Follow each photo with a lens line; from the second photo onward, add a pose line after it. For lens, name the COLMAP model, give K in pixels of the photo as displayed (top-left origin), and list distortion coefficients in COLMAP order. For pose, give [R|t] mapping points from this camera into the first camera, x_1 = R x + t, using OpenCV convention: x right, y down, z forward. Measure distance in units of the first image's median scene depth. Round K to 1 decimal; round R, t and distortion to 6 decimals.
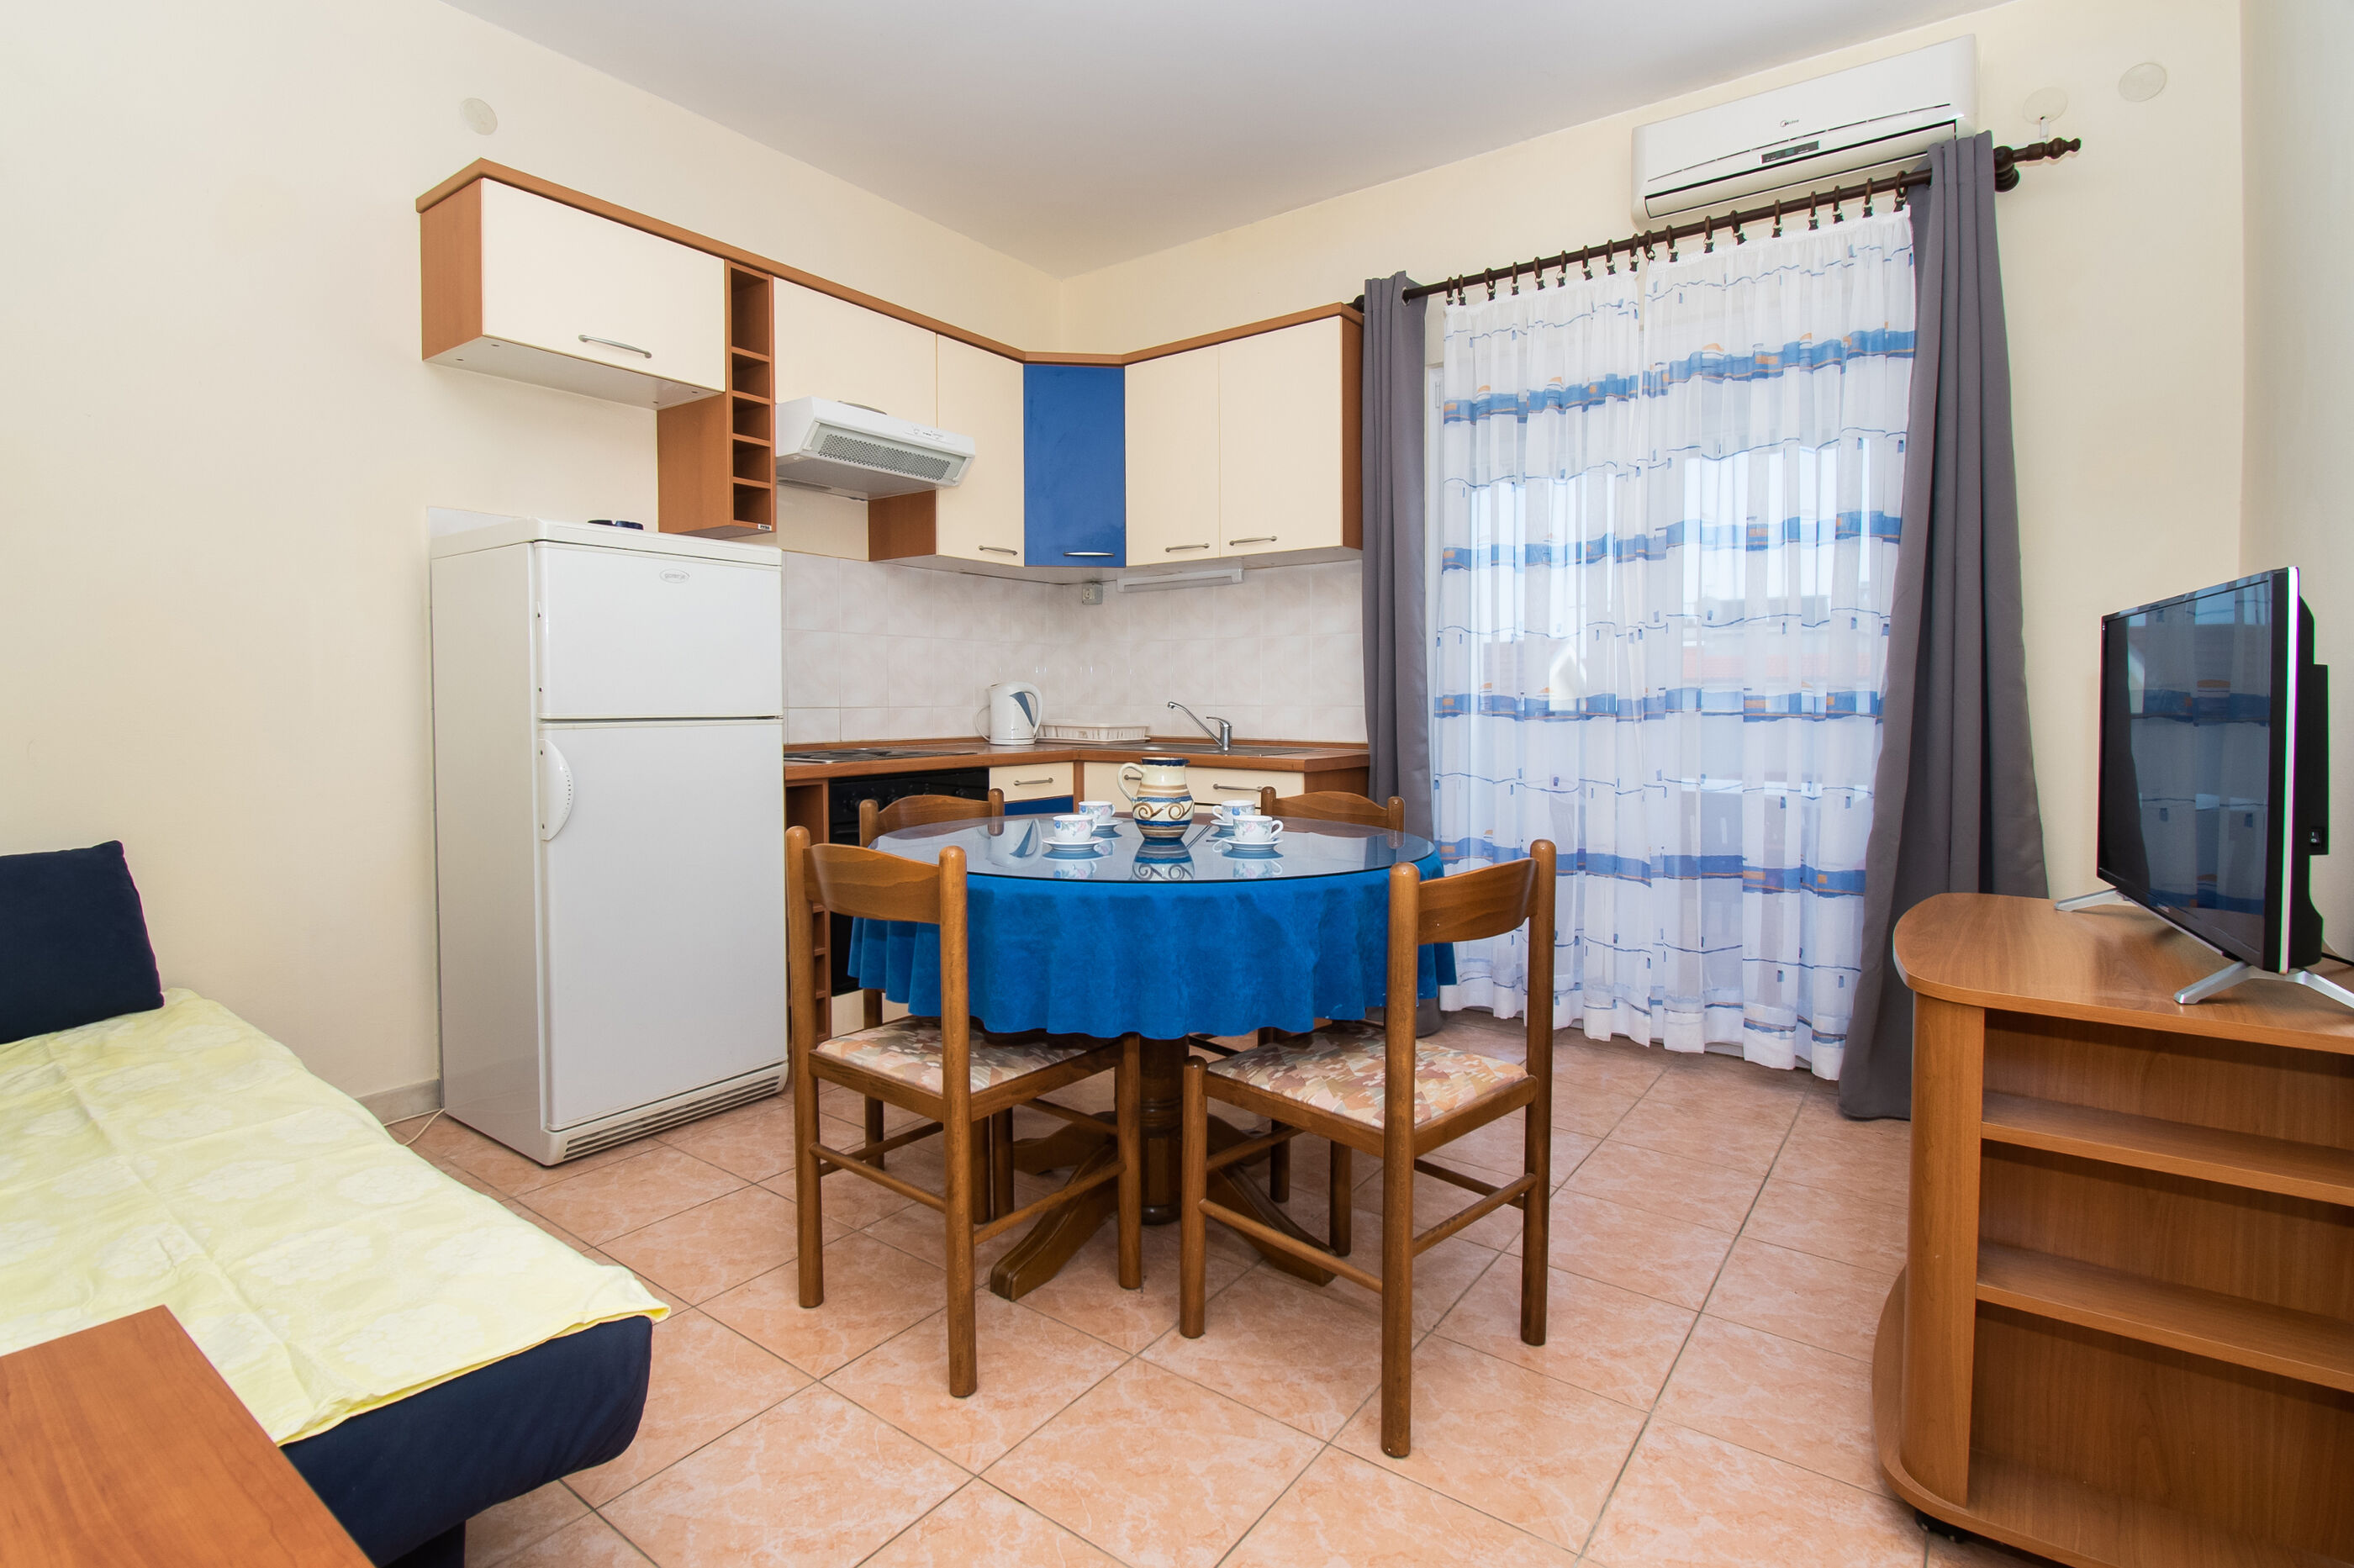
lens RADIAL K [[1008.0, 0, 1200.7], [0, 1008.0, 698.2], [0, 0, 1]] dist [-0.014051, -0.002820]
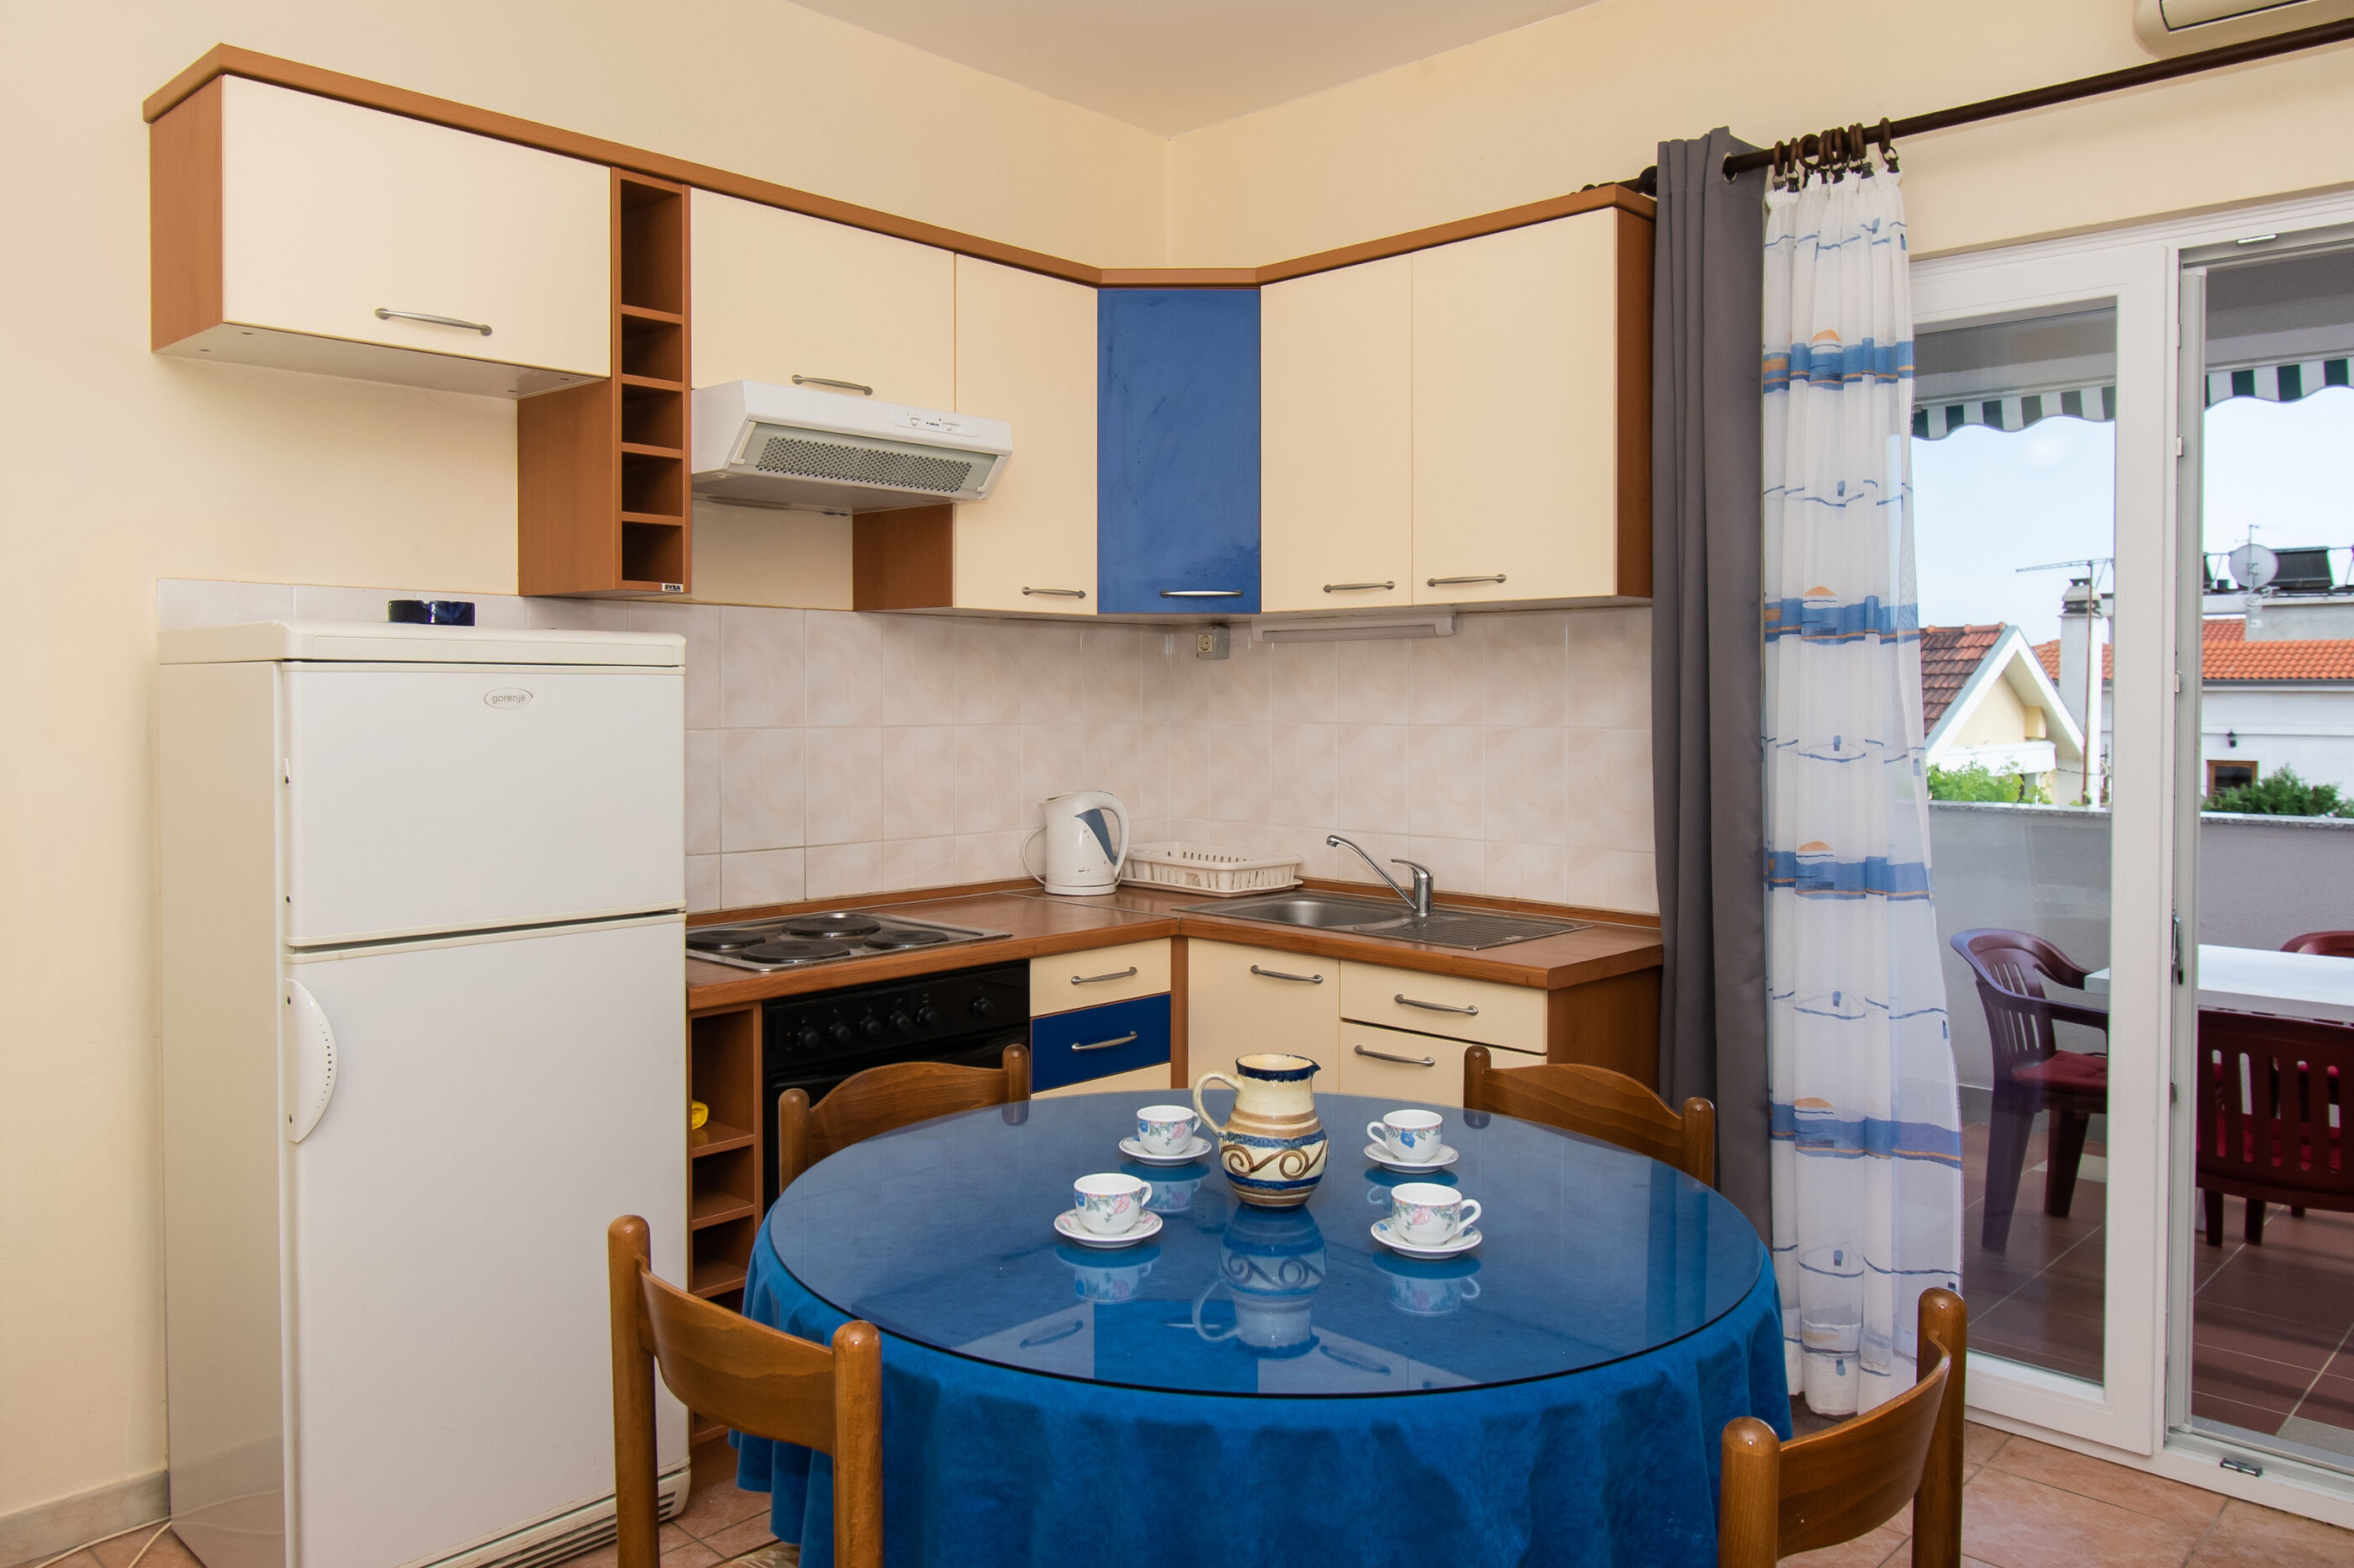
lens RADIAL K [[1553.9, 0, 1222.9], [0, 1553.9, 714.9], [0, 0, 1]] dist [-0.005499, -0.006465]
pose [[0.992436, 0.003114, -0.122720, 0.027478], [-0.004104, 0.999961, -0.007812, -0.085703], [0.122691, 0.008256, 0.992411, 0.079850]]
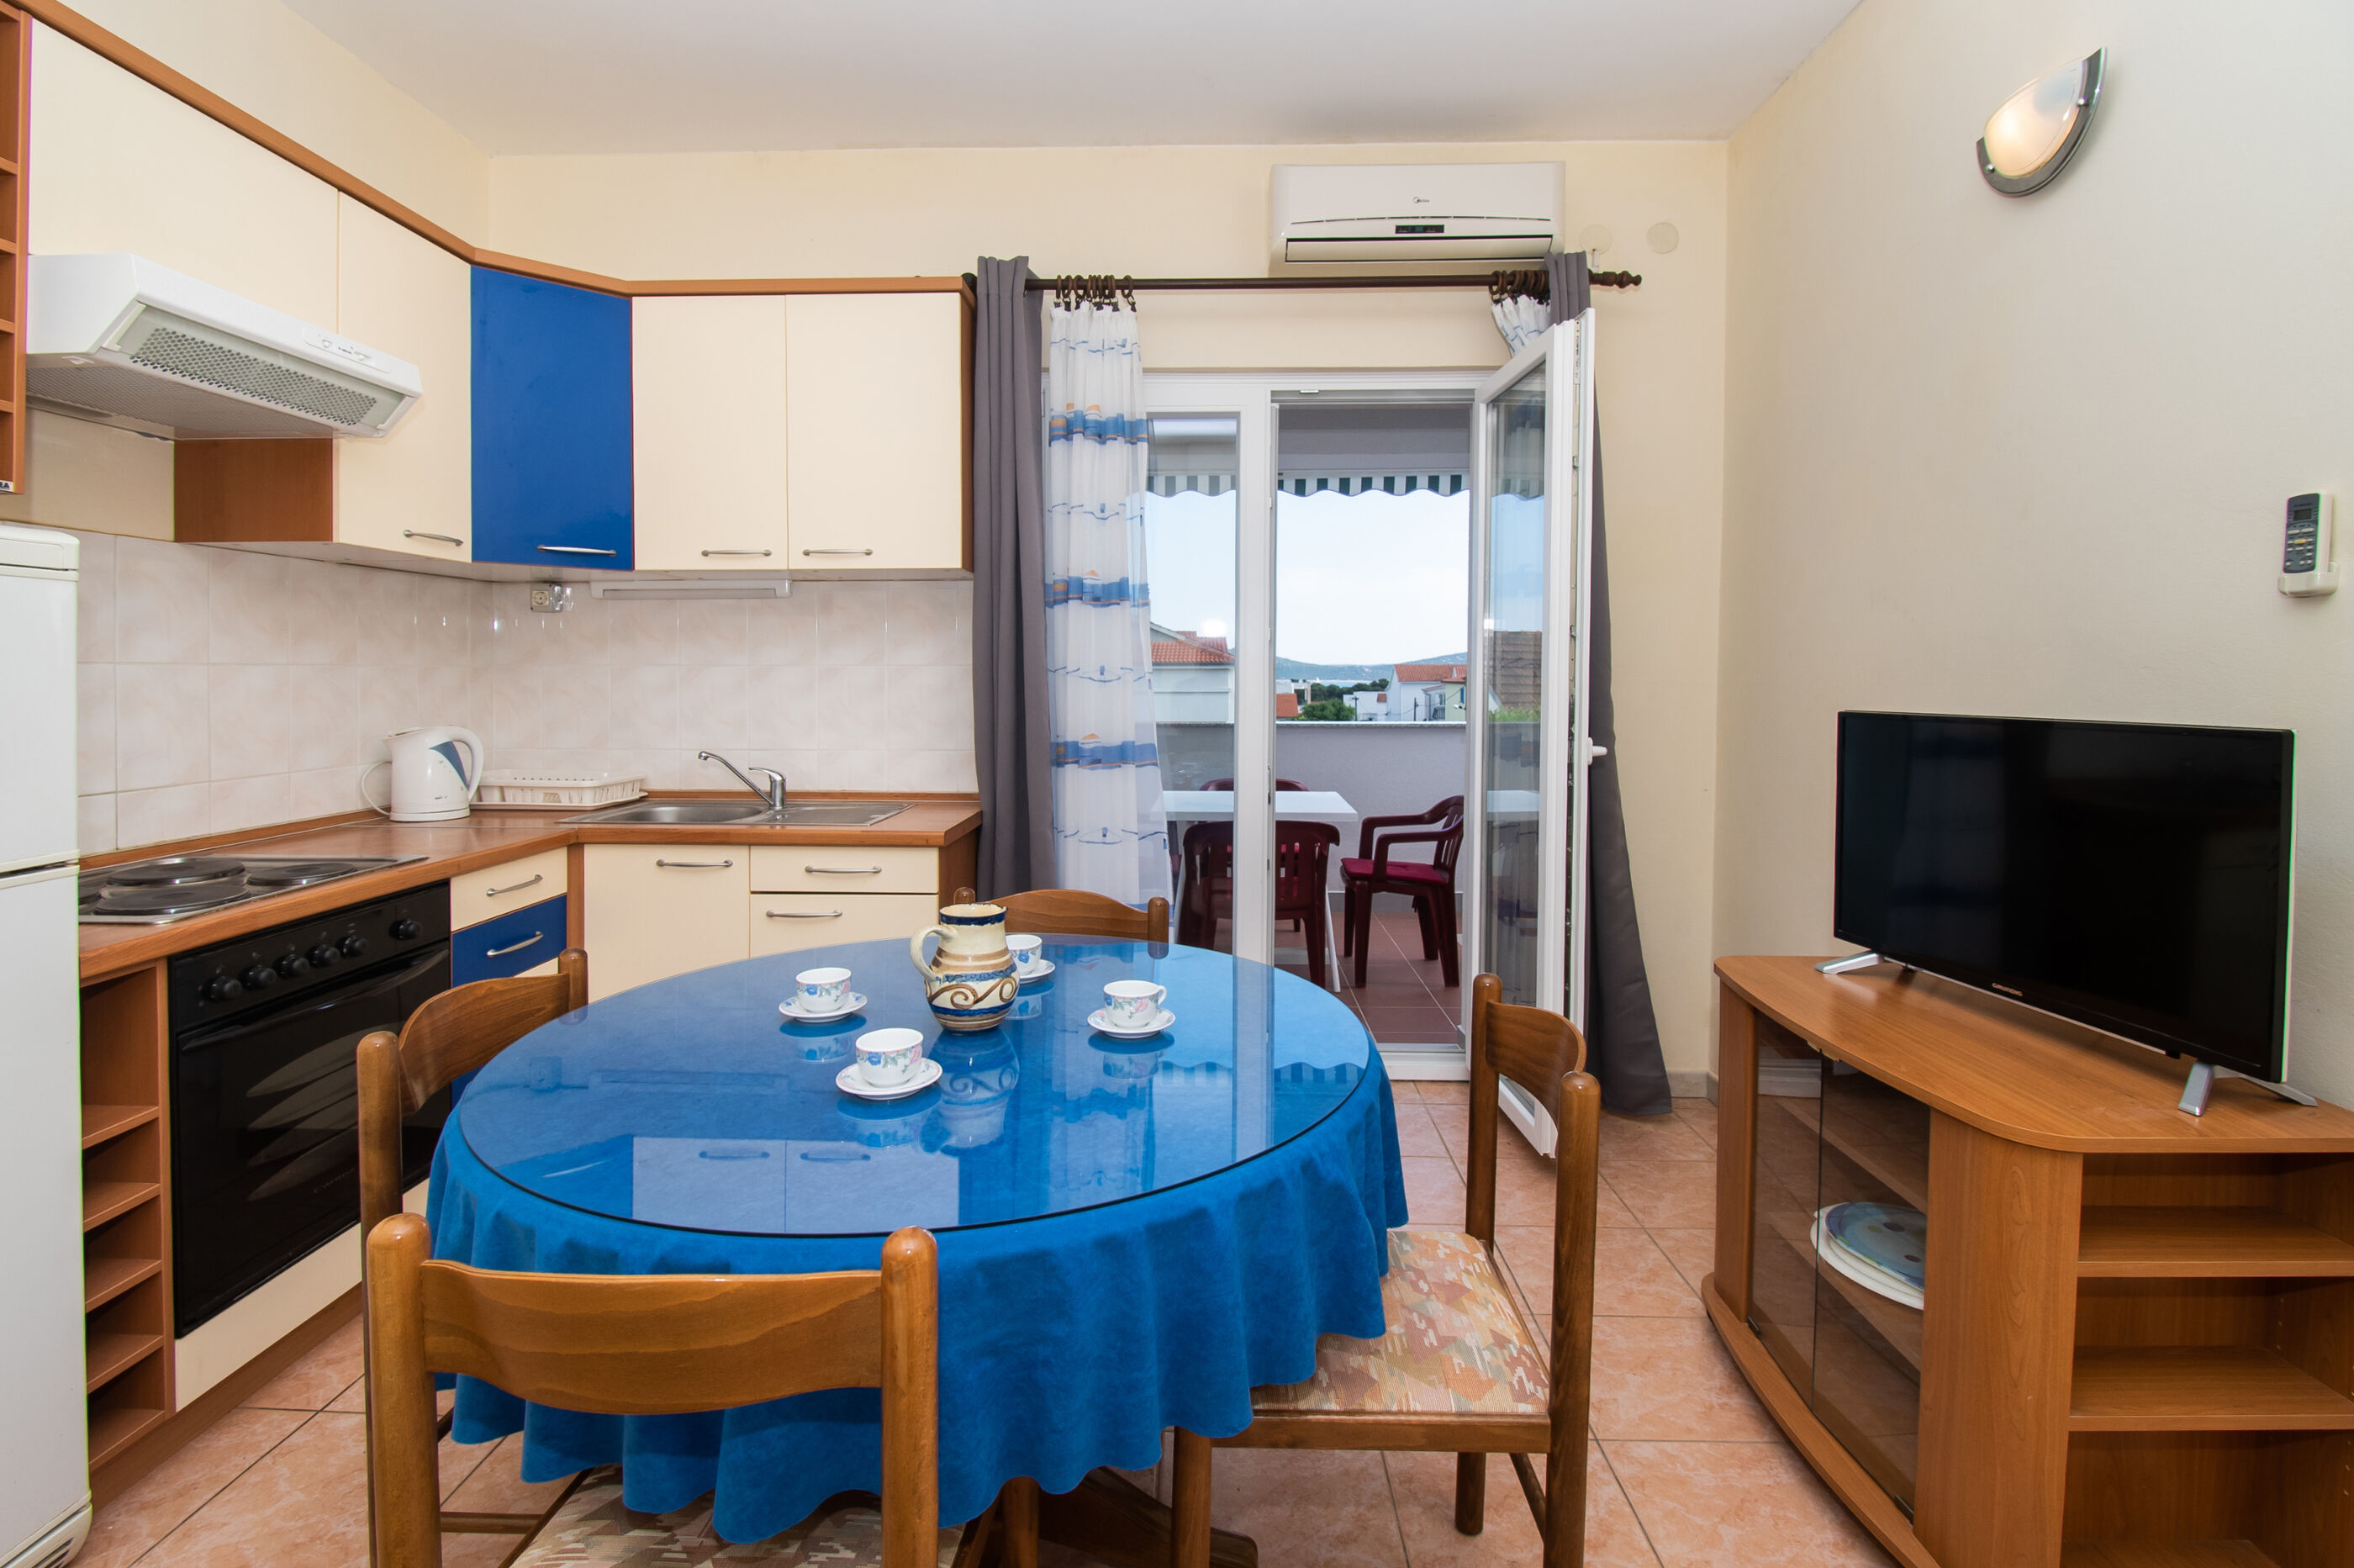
lens RADIAL K [[1008.0, 0, 1182.6], [0, 1008.0, 686.4], [0, 0, 1]] dist [-0.014051, -0.002820]
pose [[0.838109, -0.007543, 0.545451, -0.192502], [0.006730, 0.999971, 0.003487, -0.063214], [-0.545462, 0.000749, 0.838135, 0.230229]]
